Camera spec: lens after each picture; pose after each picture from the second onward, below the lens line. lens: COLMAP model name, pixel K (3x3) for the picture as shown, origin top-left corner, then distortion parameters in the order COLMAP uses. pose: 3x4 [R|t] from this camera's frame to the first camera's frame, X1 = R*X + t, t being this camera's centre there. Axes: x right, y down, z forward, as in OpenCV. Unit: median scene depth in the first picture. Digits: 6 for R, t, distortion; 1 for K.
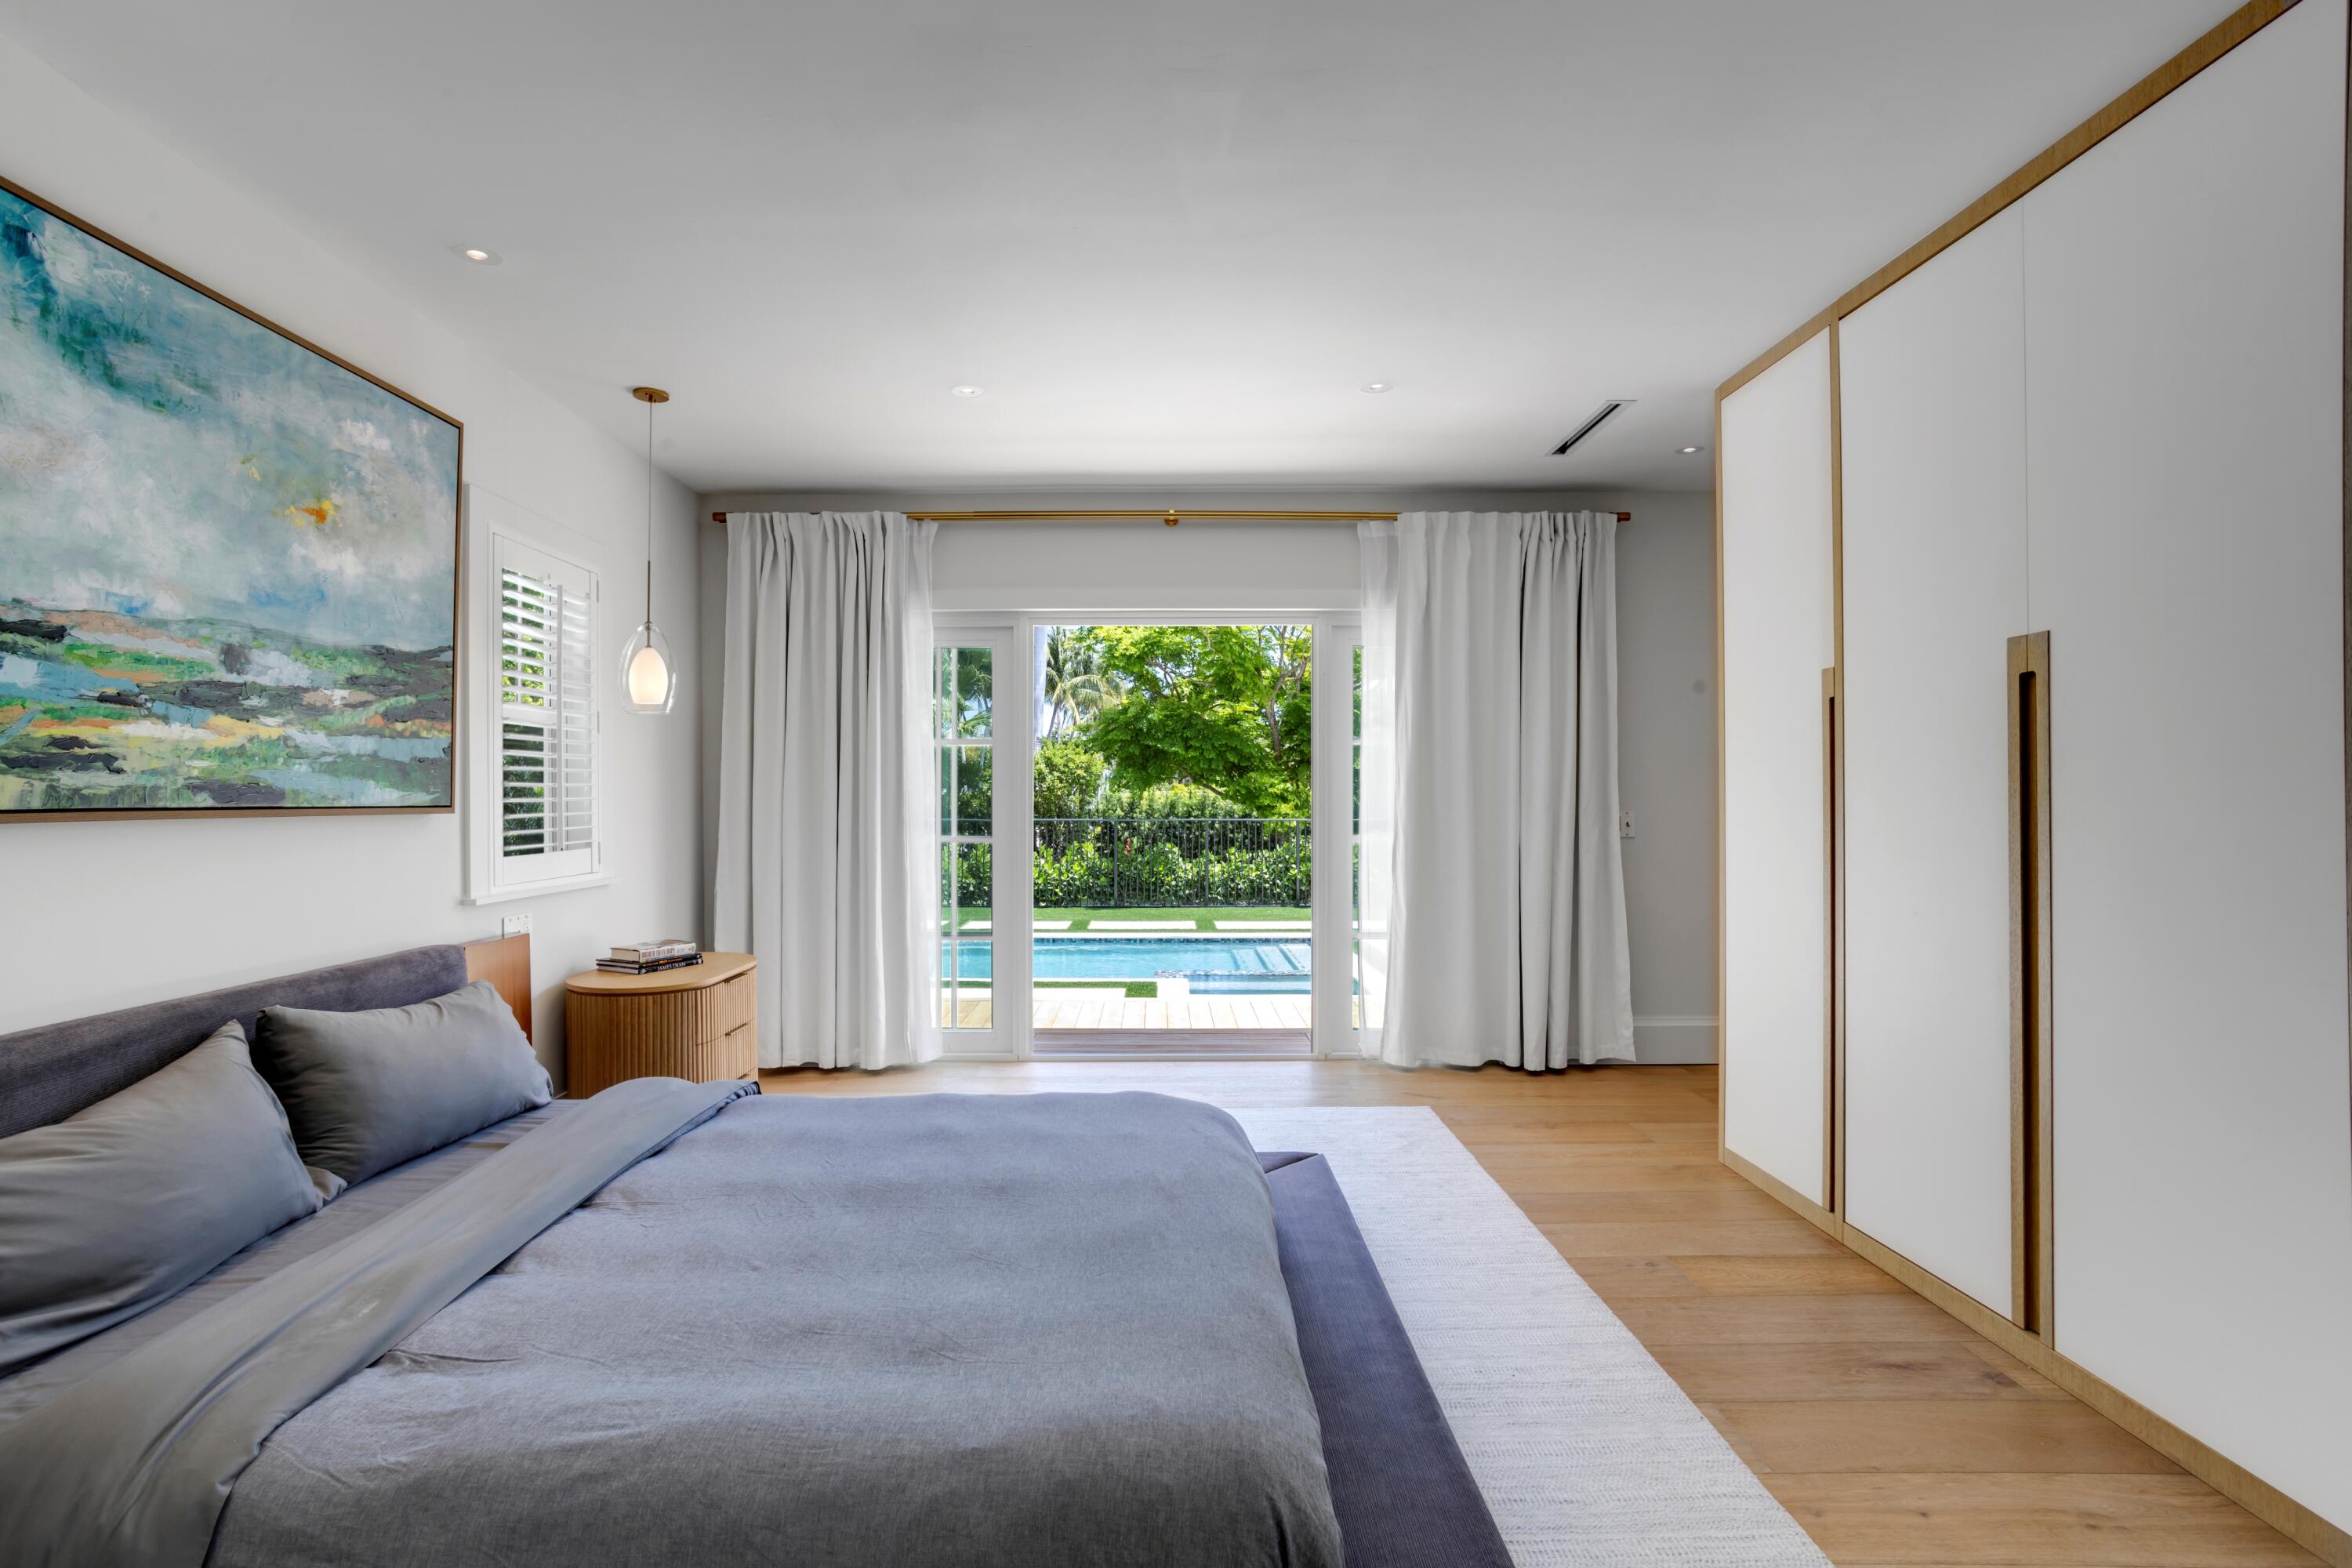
lens RADIAL K [[1151.5, 0, 1160.5], [0, 1151.5, 793.6], [0, 0, 1]] dist [-0.041837, 0.024025]
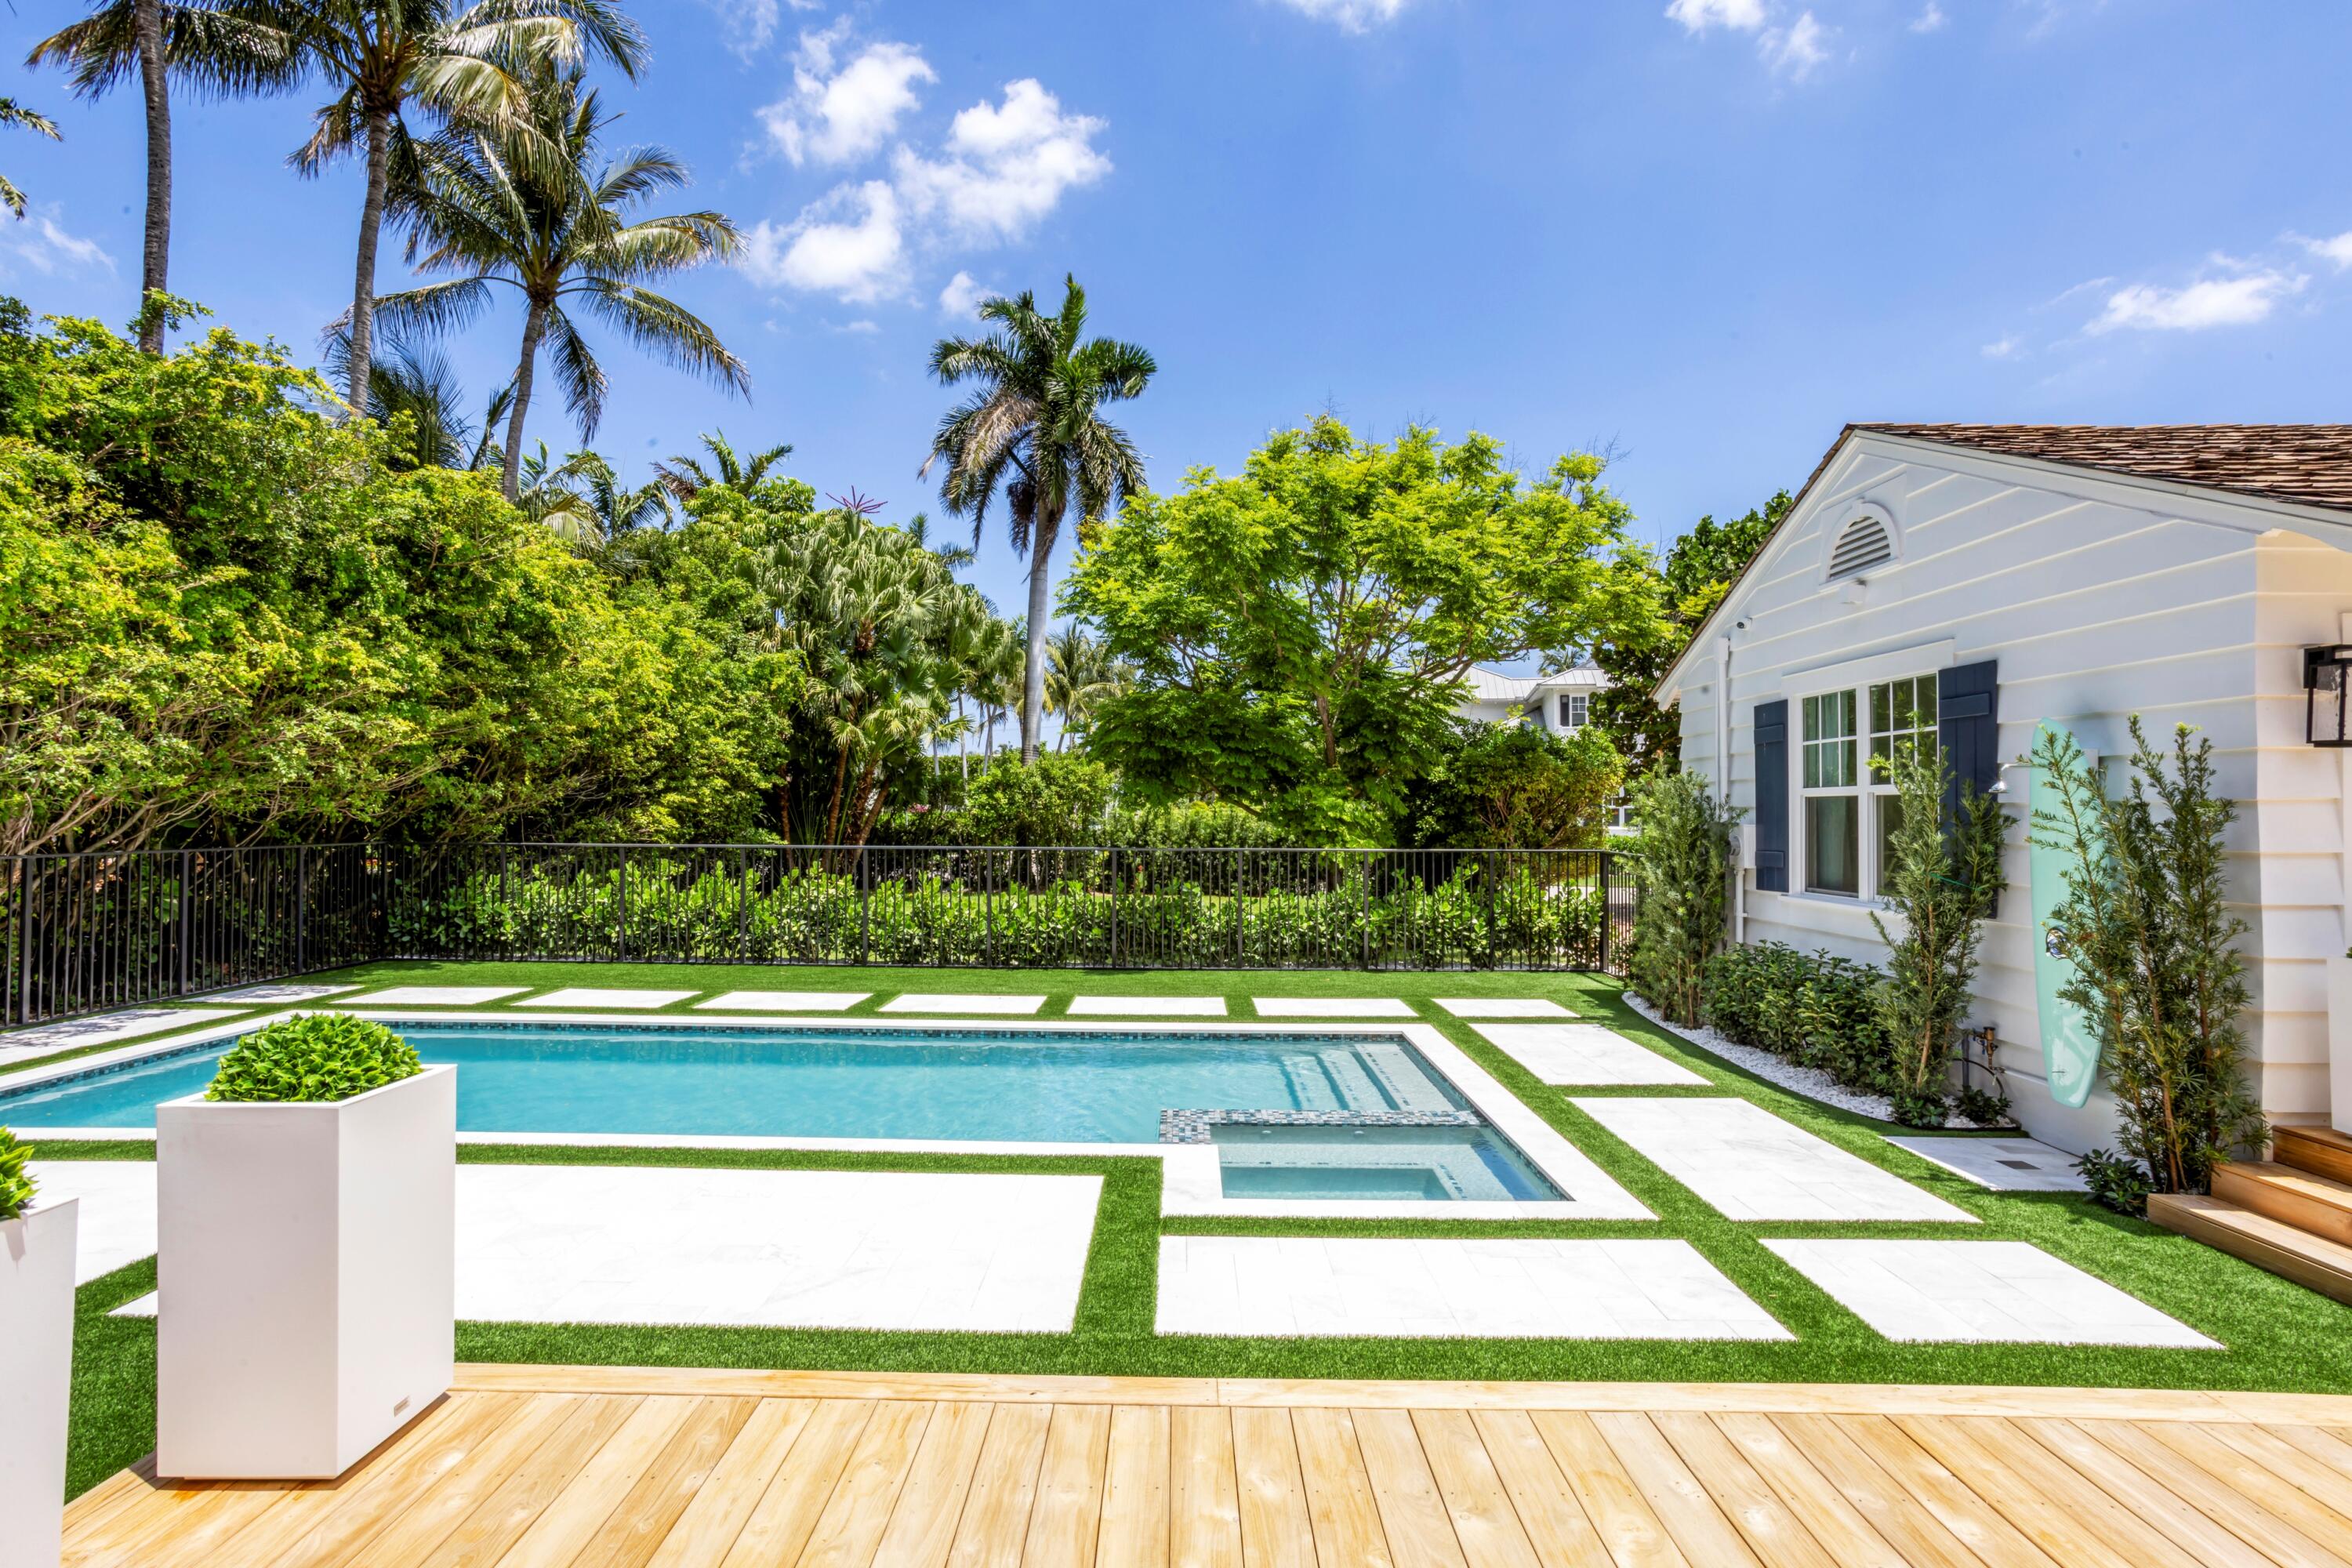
lens RADIAL K [[1151.5, 0, 1189.6], [0, 1151.5, 792.9], [0, 0, 1]] dist [-0.041837, 0.024025]
pose [[0.999969, 0.005624, 0.005572, 0.015463], [-0.005533, 0.999854, -0.016194, -0.002769], [-0.005662, 0.016162, 0.999853, 0.997077]]
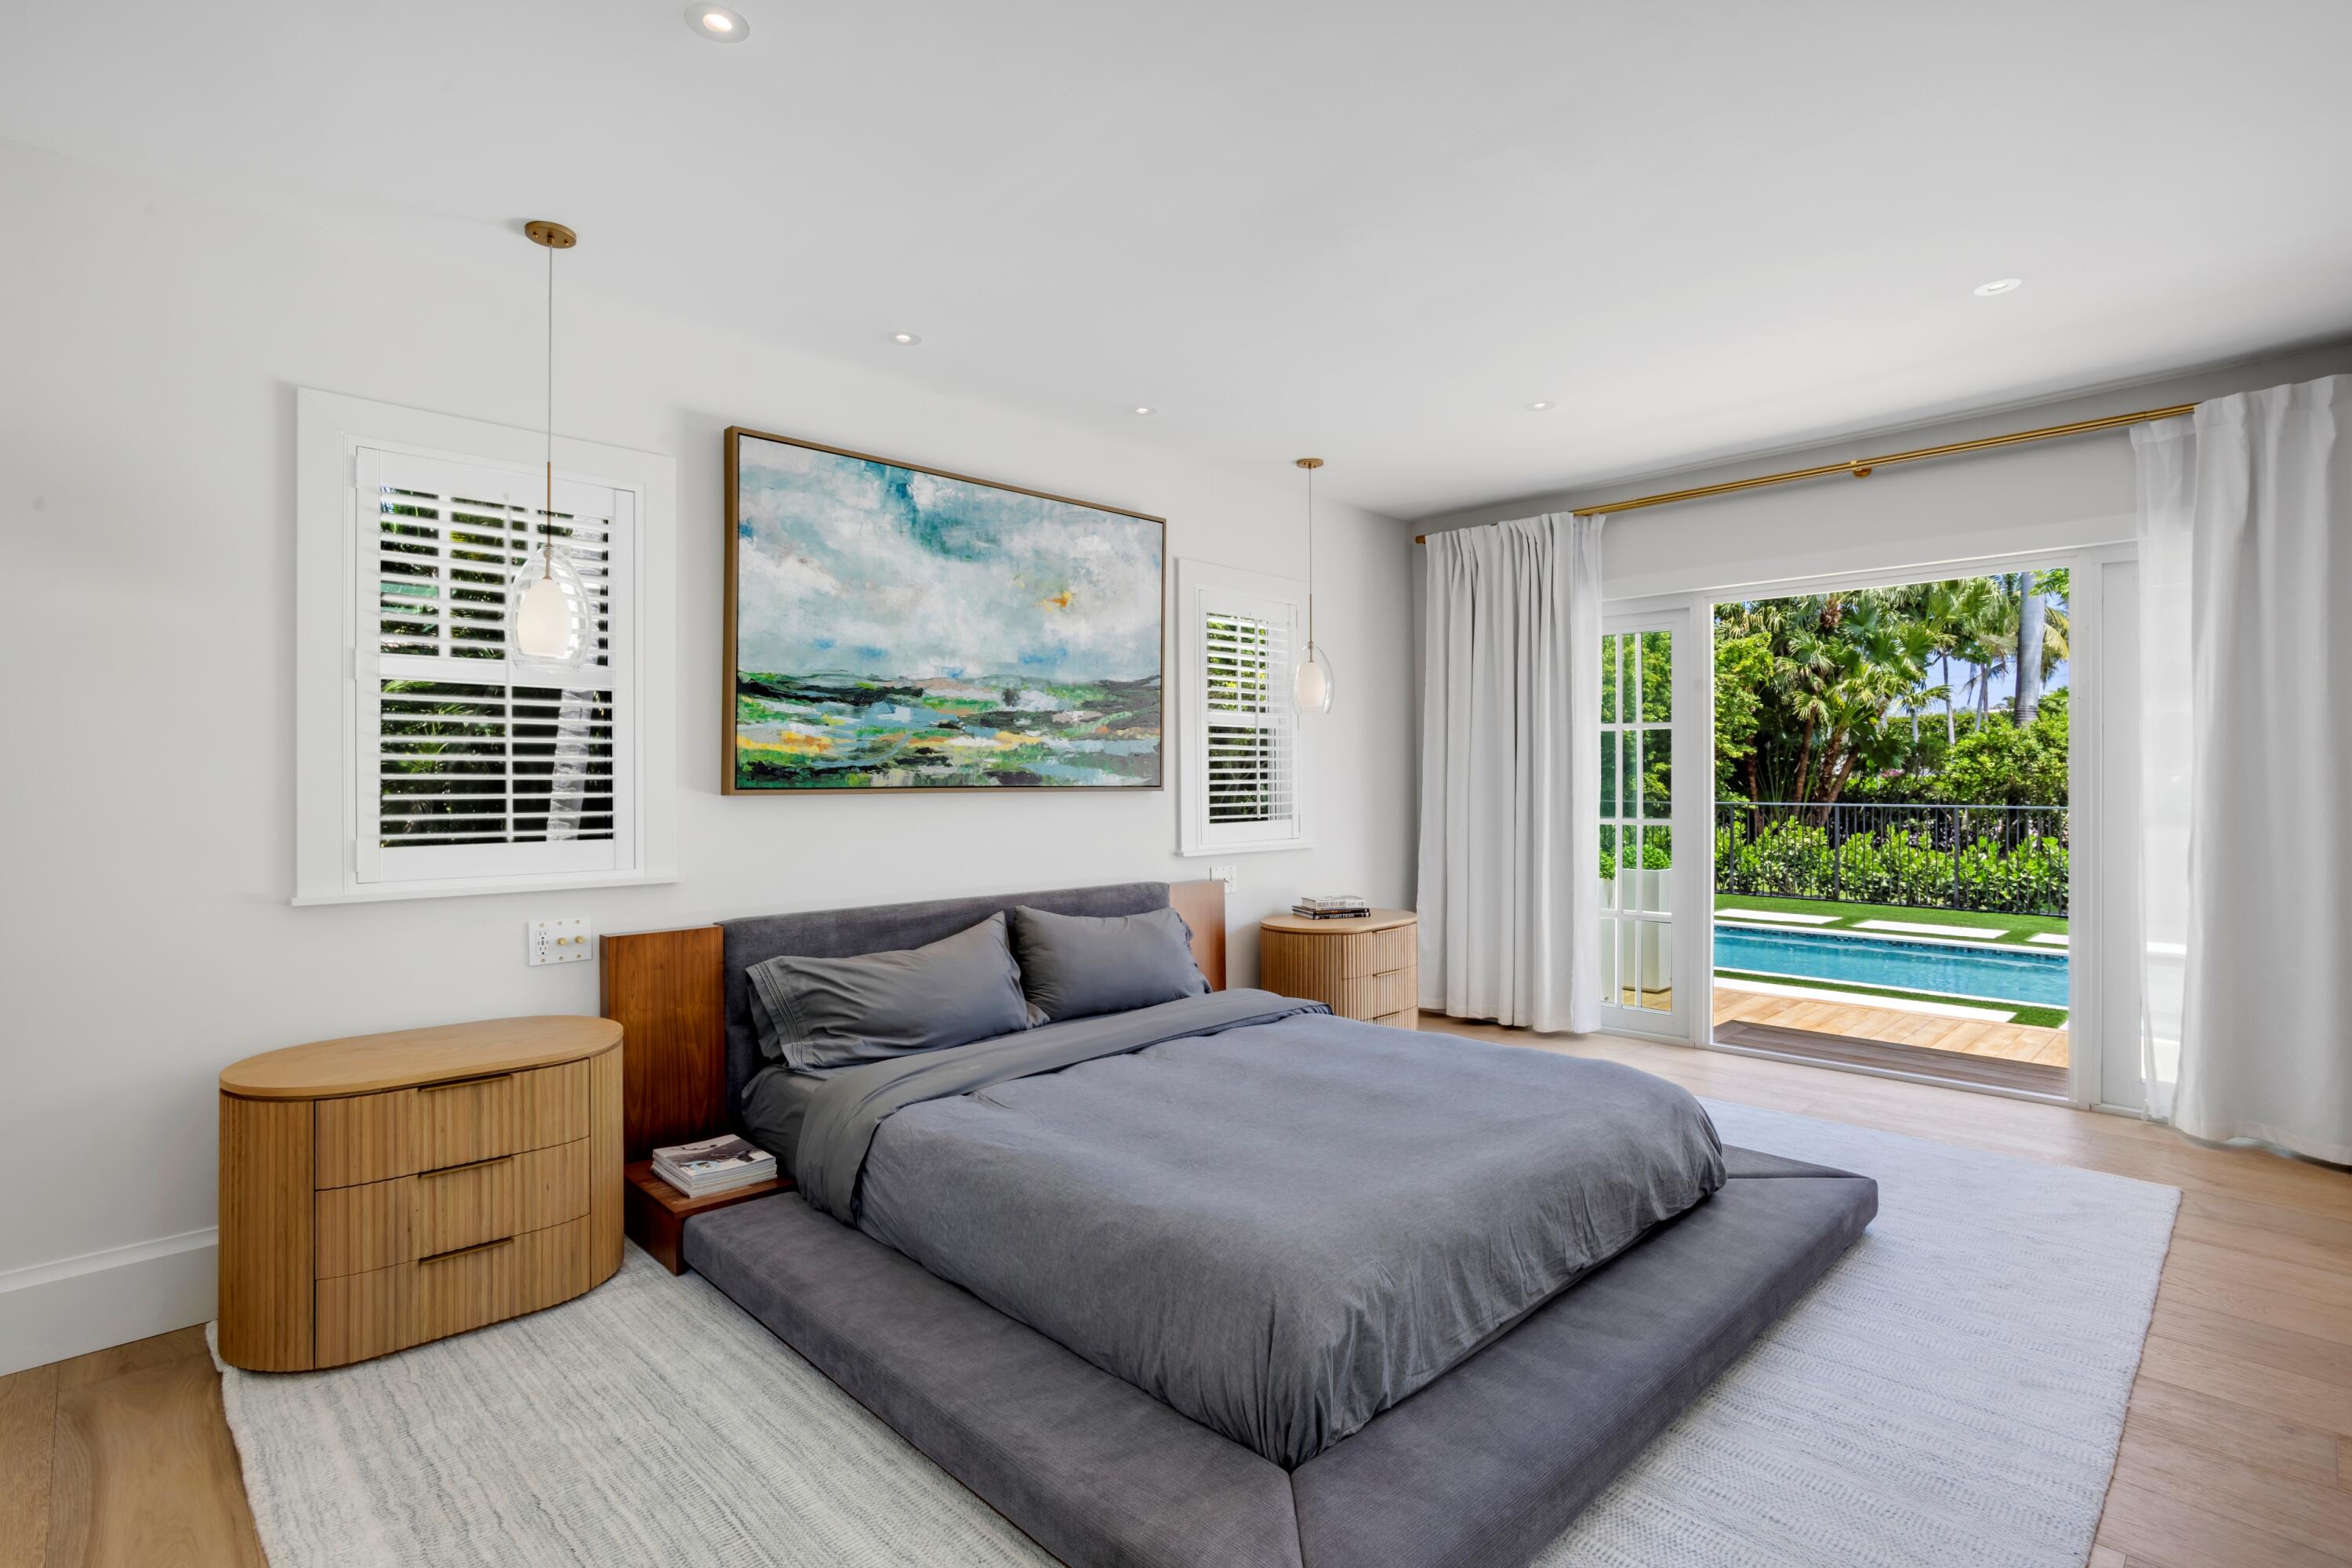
lens RADIAL K [[1151.5, 0, 1133.6], [0, 1151.5, 784.7], [0, 0, 1]] dist [-0.041837, 0.024025]
pose [[0.684256, 0.004817, -0.729226, 0.271790], [0.001354, 0.999968, 0.007876, -0.001481], [0.729241, -0.006376, 0.684228, -0.017721]]
